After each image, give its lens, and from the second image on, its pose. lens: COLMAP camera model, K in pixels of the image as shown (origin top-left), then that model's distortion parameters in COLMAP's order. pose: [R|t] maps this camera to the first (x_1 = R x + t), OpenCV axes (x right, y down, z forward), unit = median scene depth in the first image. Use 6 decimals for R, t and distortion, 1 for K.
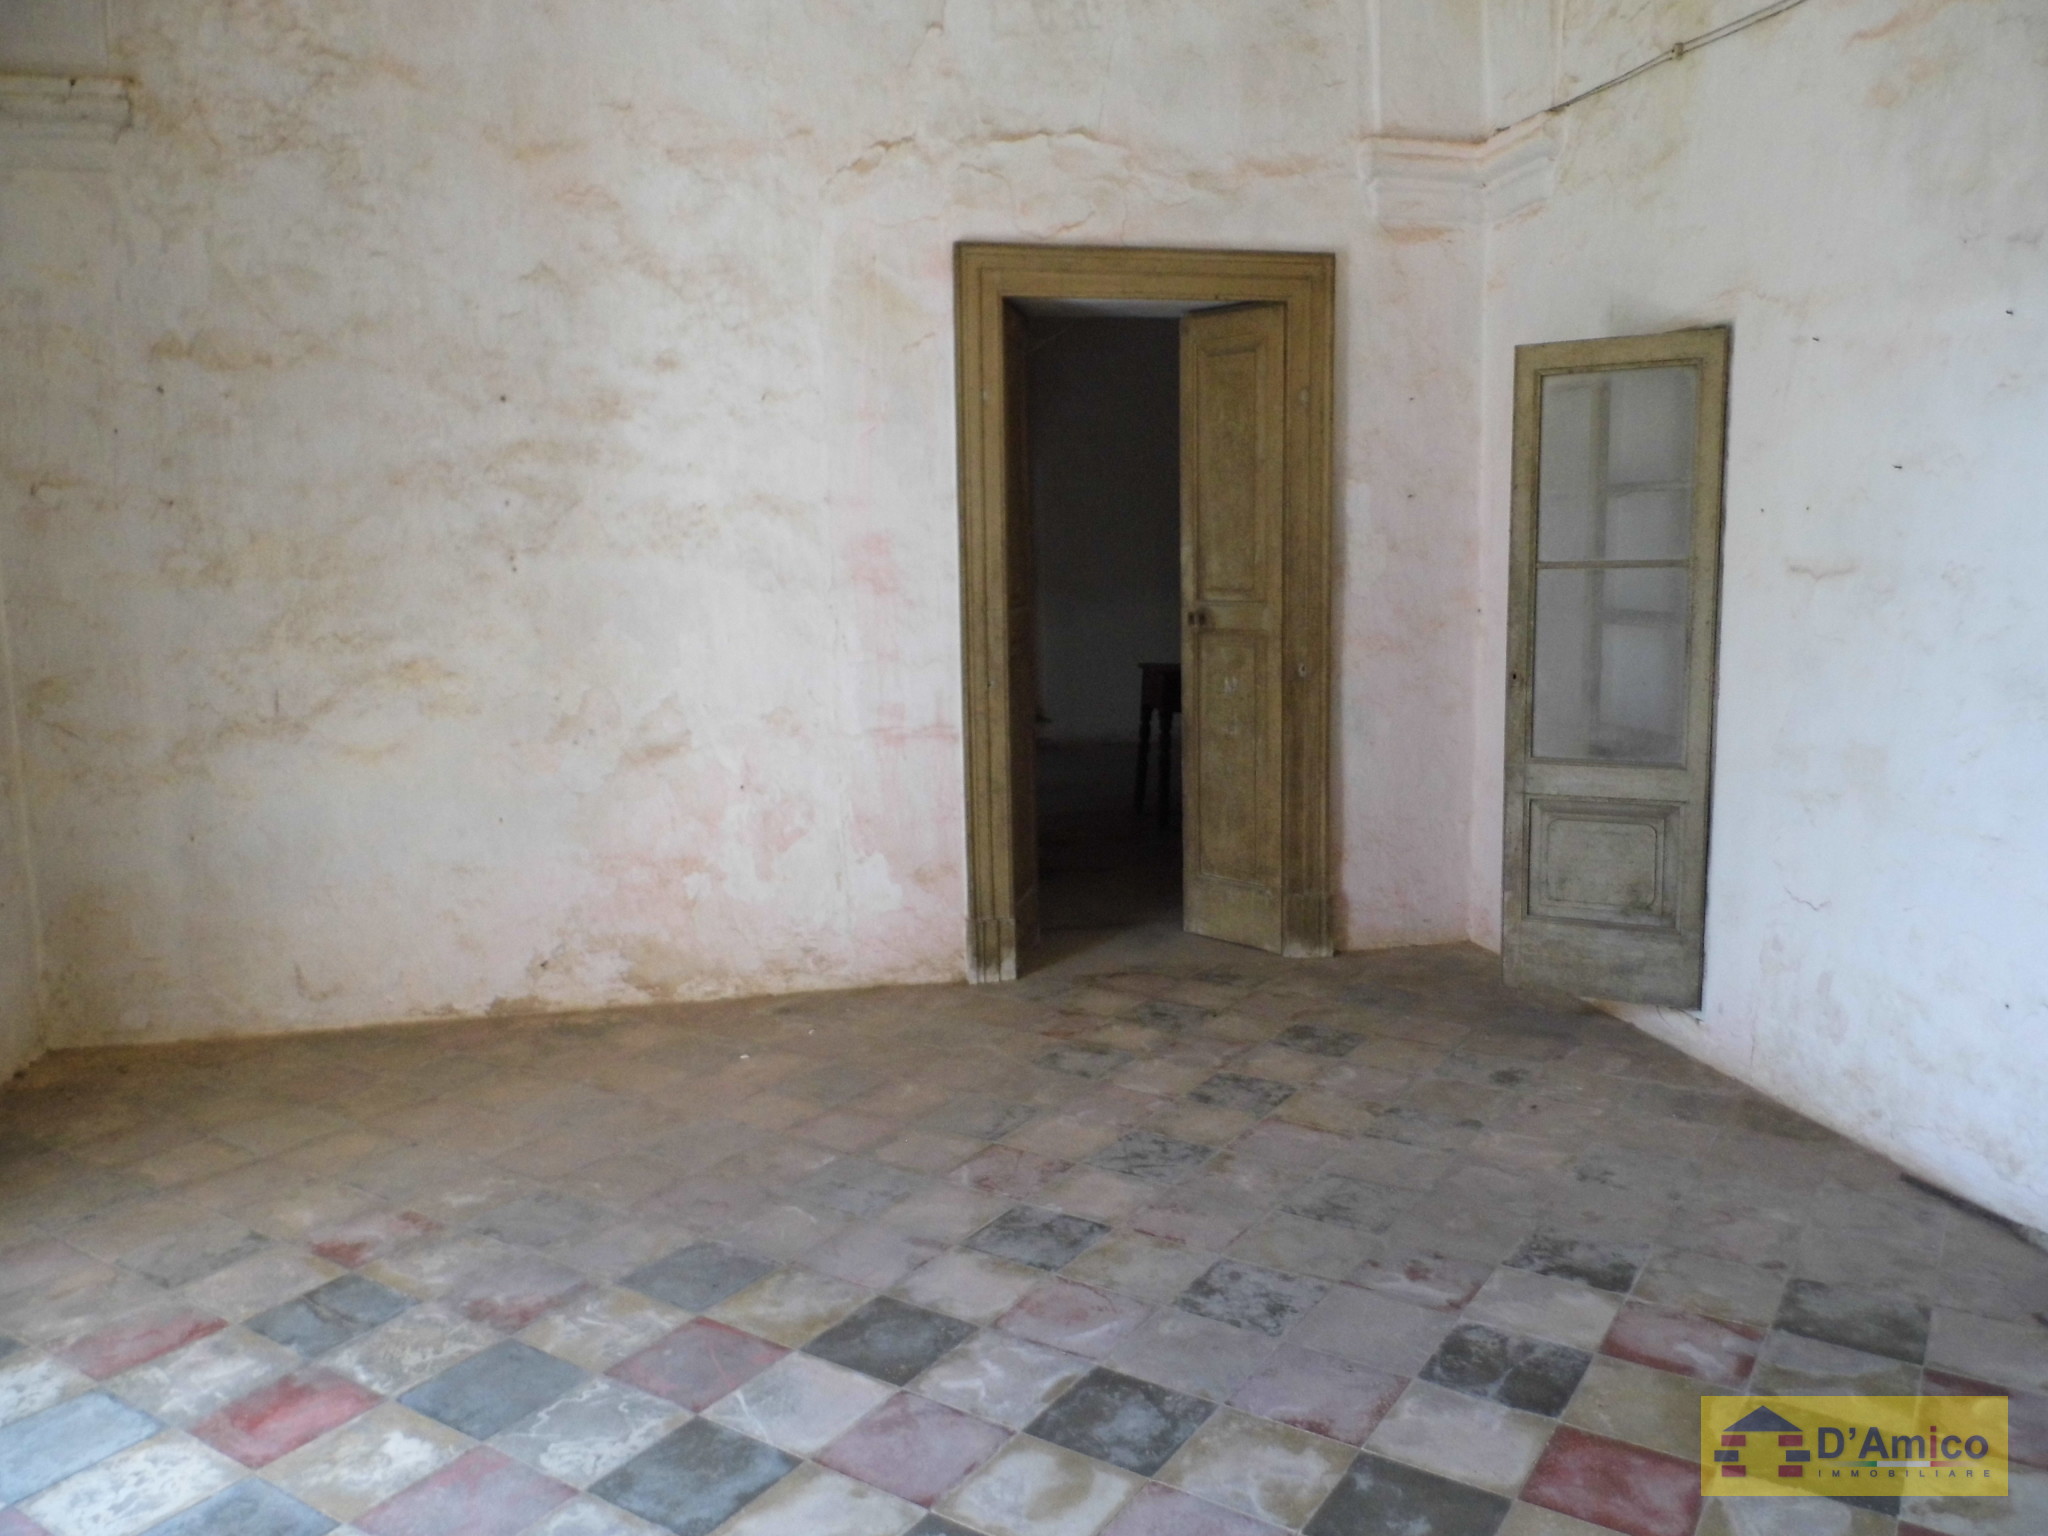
lens RADIAL K [[1575.7, 0, 1024.0], [0, 1575.7, 768.0], [0, 0, 1]] dist [0.013583, 0.004902]
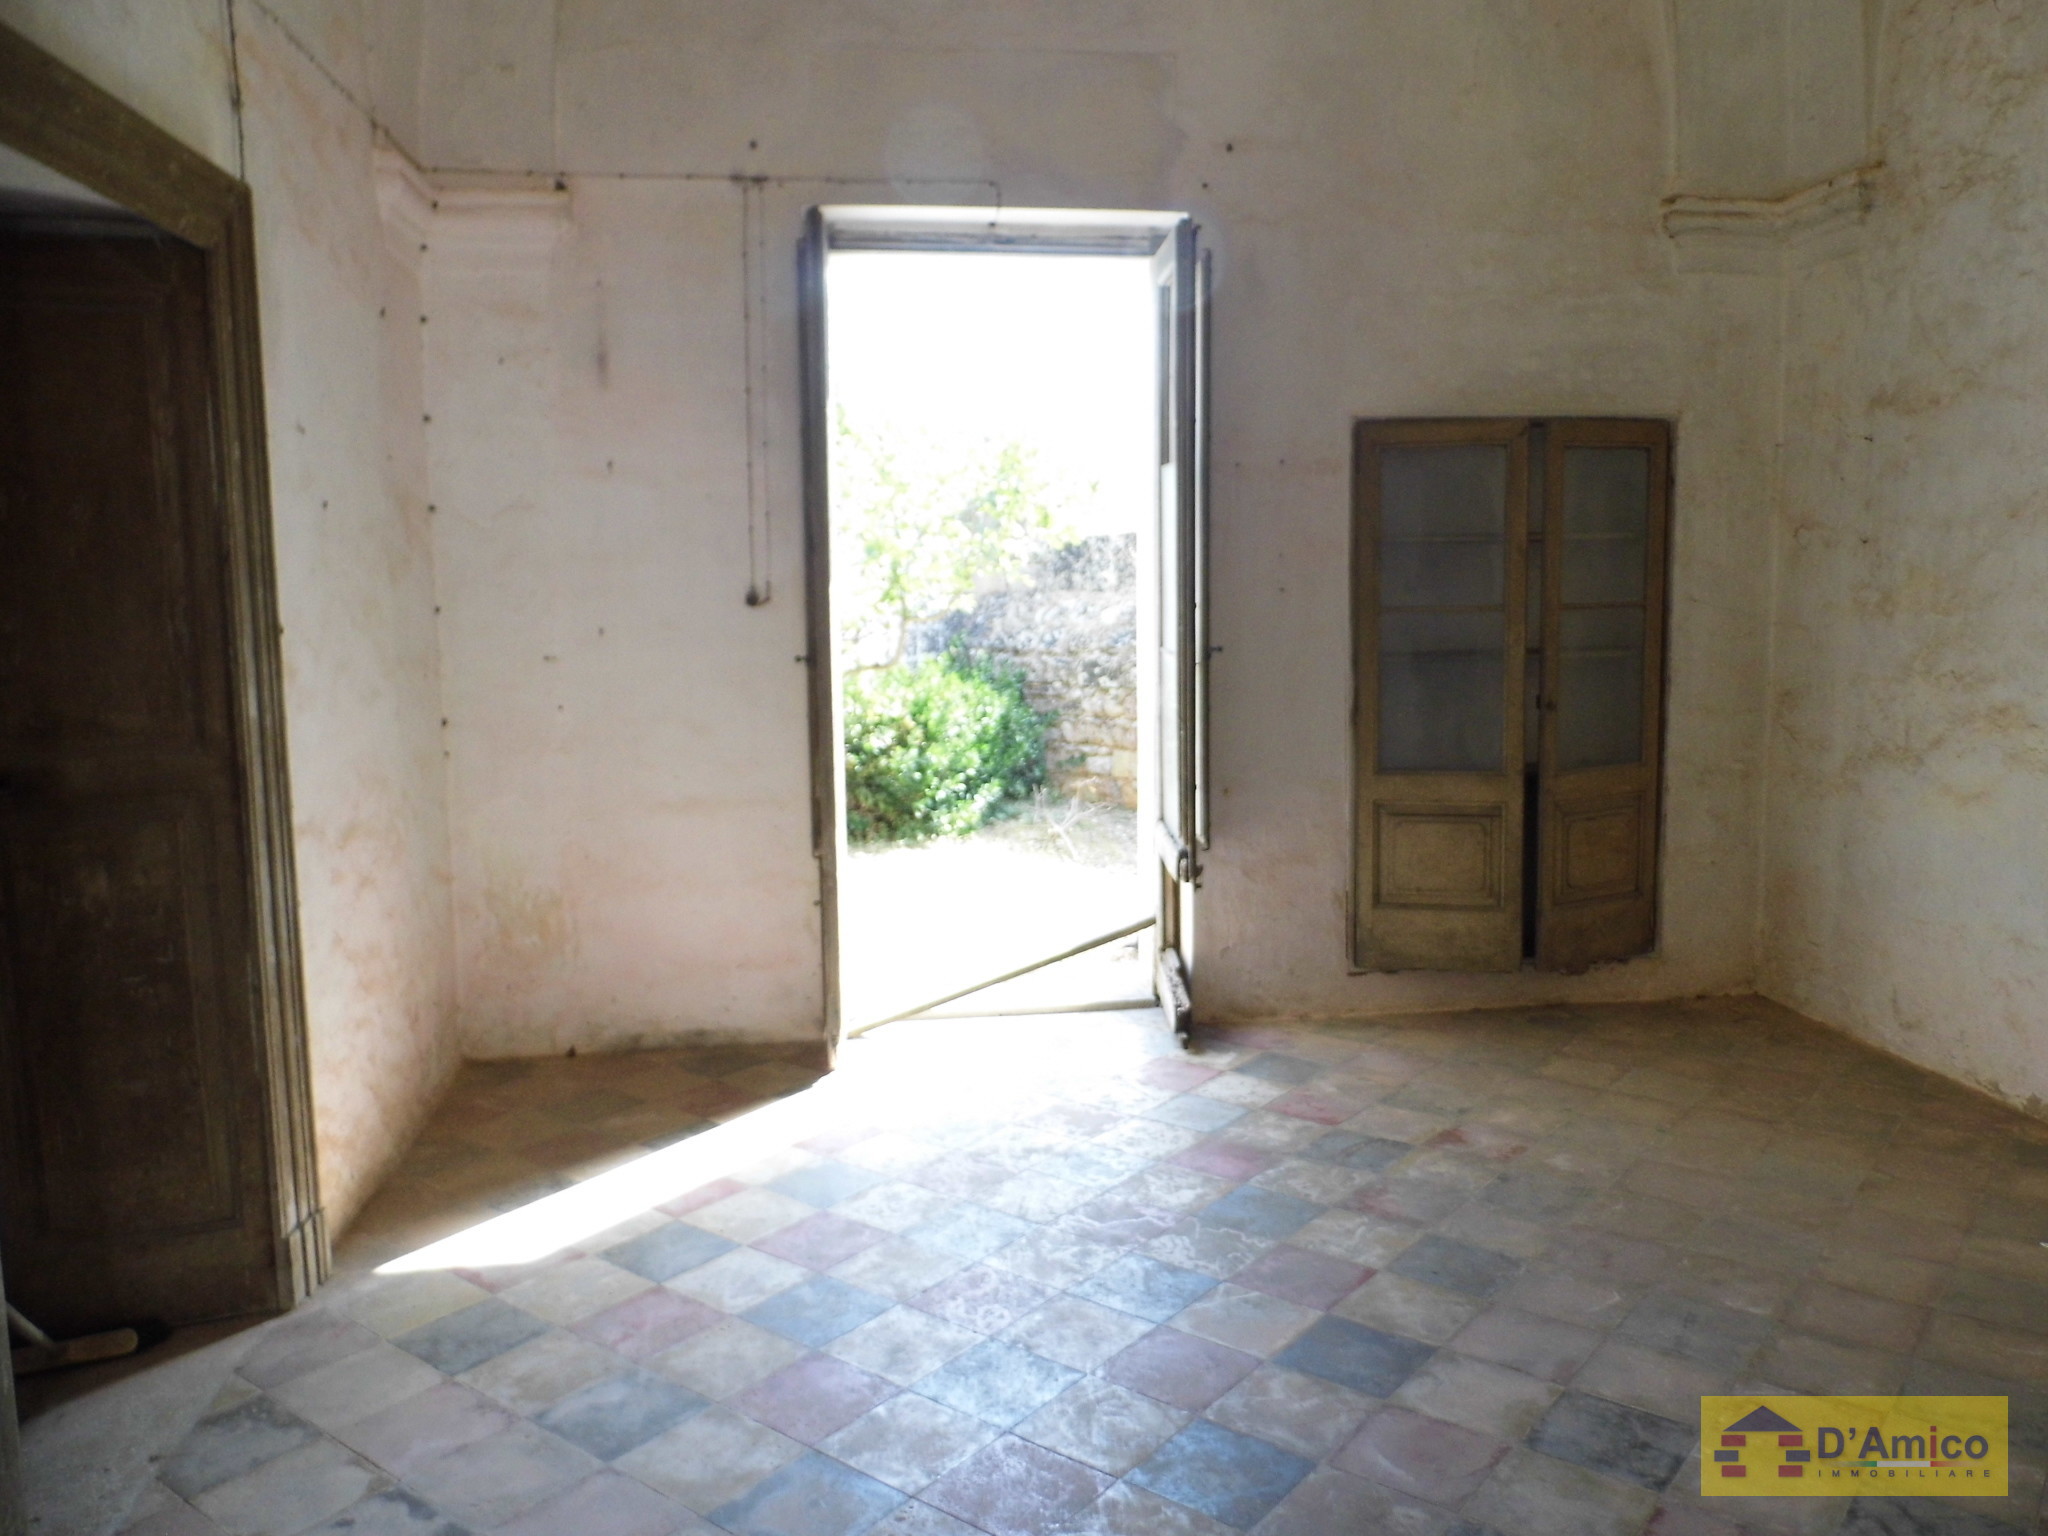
lens RADIAL K [[1538.0, 0, 1024.0], [0, 1538.0, 768.0], [0, 0, 1]] dist [-0.007672, -0.002986]
pose [[-0.094402, 0.138516, -0.985851, 0.595275], [-0.126257, 0.980611, 0.149870, -0.100295], [0.987496, 0.138618, -0.075083, 0.532255]]
